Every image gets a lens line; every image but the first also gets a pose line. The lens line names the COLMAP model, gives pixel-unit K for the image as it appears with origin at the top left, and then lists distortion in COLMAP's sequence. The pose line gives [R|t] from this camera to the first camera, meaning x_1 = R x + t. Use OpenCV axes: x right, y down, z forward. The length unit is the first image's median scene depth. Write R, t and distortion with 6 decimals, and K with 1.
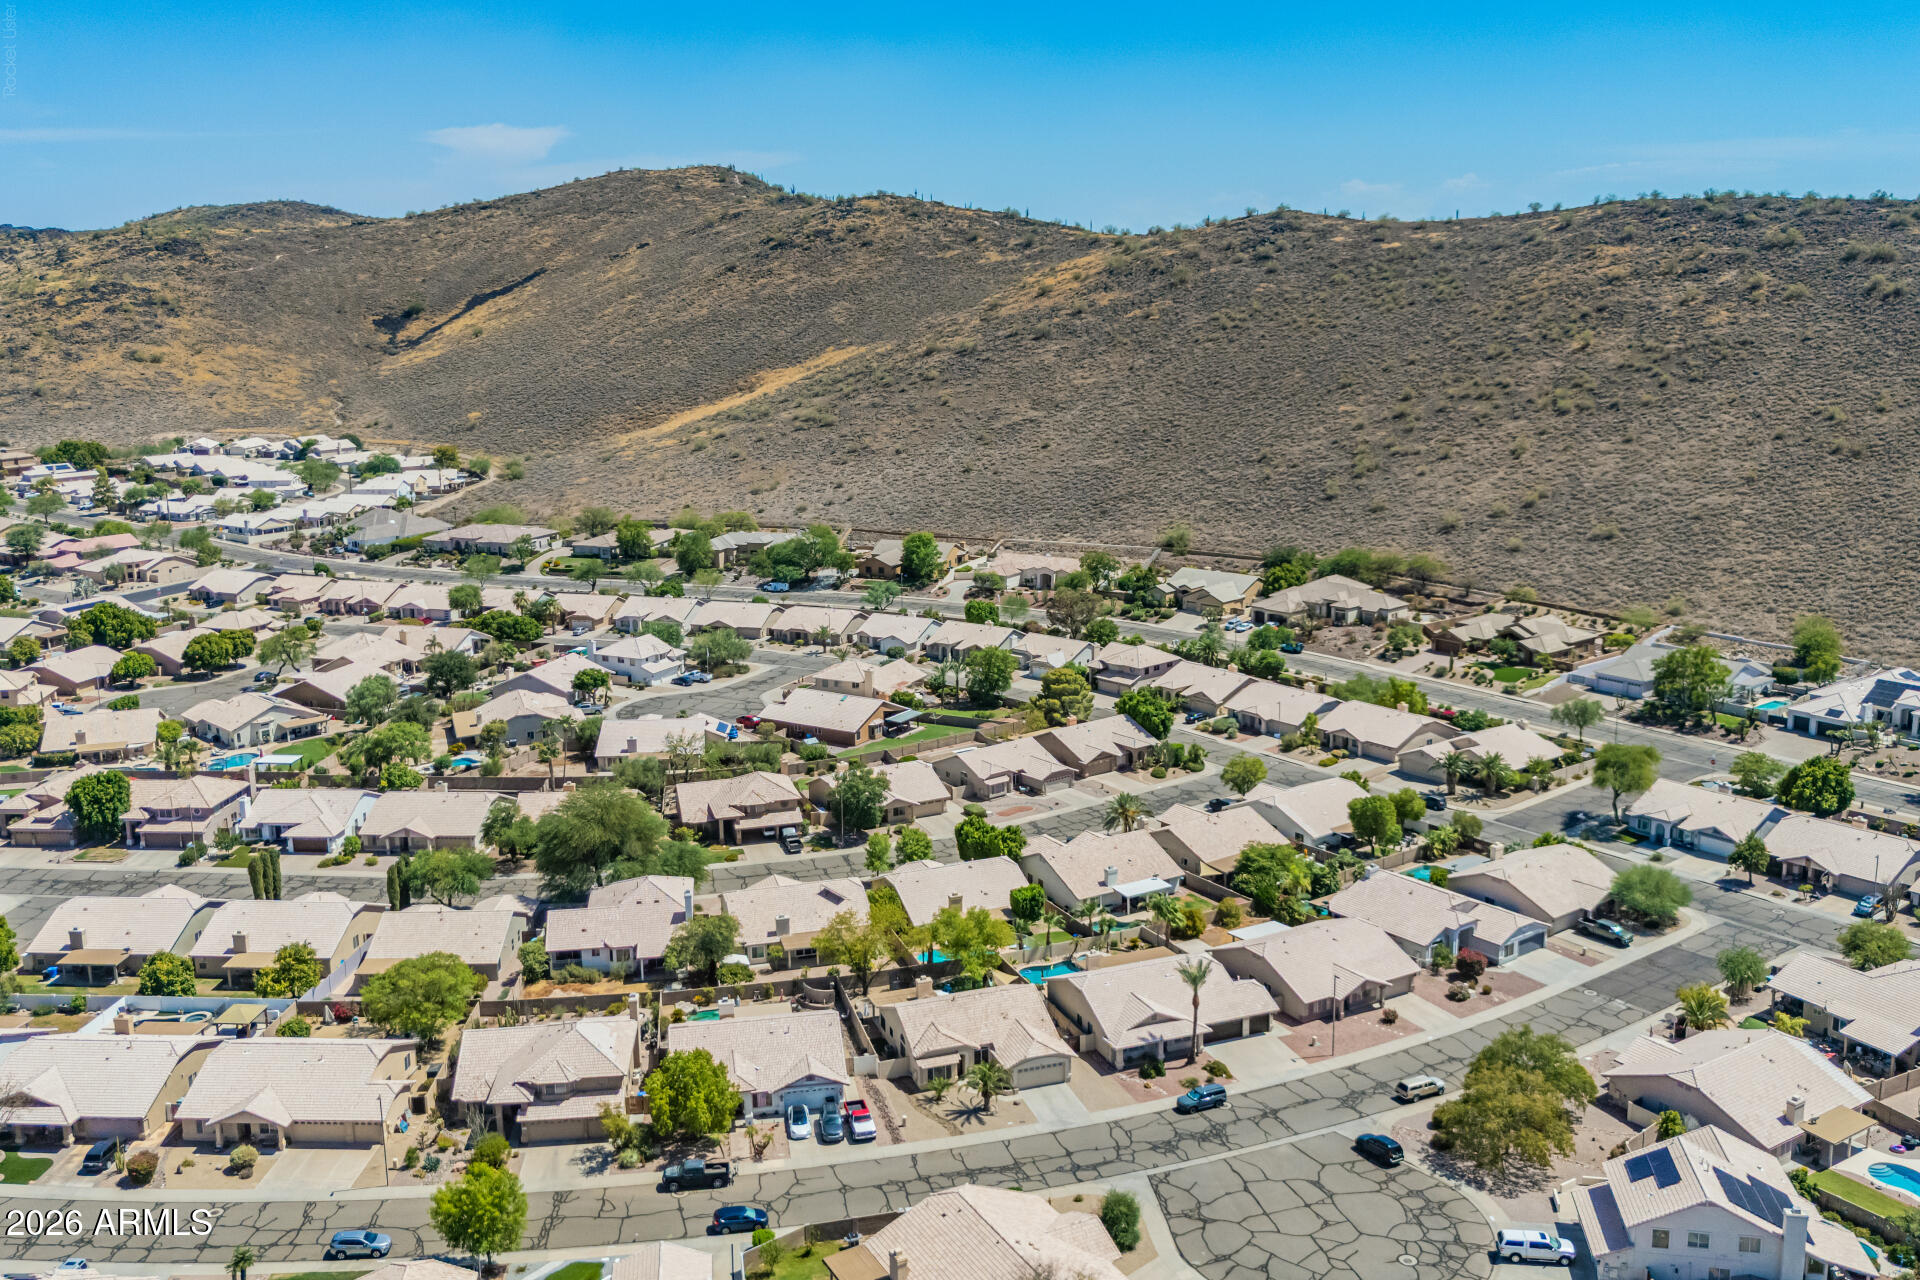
lens RADIAL K [[1700.2, 0, 943.4], [0, 1700.2, 645.8], [0, 0, 1]] dist [0.072225, -0.086798]
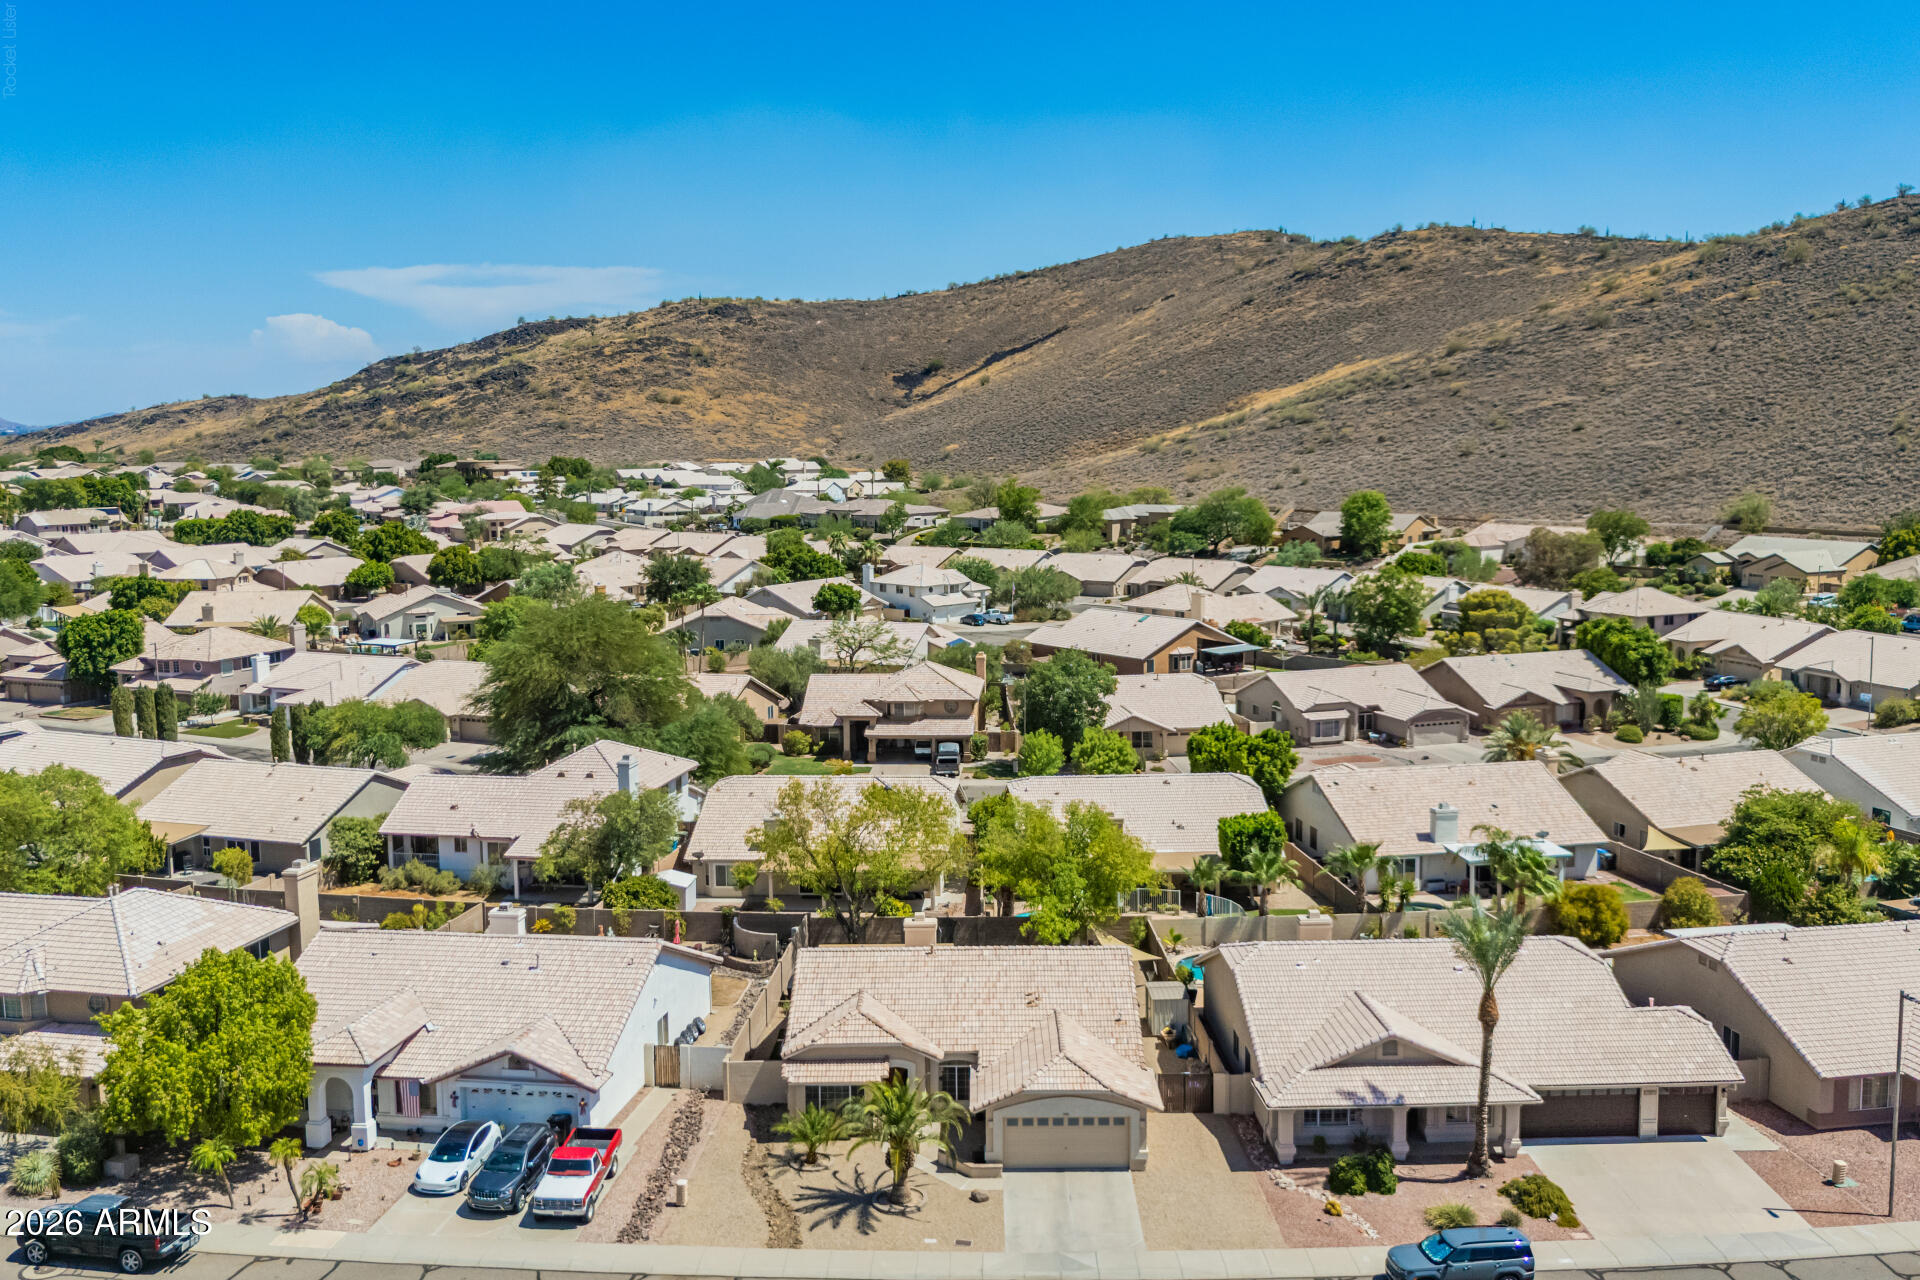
lens RADIAL K [[1700.2, 0, 951.5], [0, 1700.2, 630.1], [0, 0, 1]] dist [0.072225, -0.086798]
pose [[0.943563, 0.046938, -0.327849, 0.073013], [-0.076180, 0.994122, -0.076922, 0.075350], [0.322311, 0.097557, 0.941593, 0.273890]]
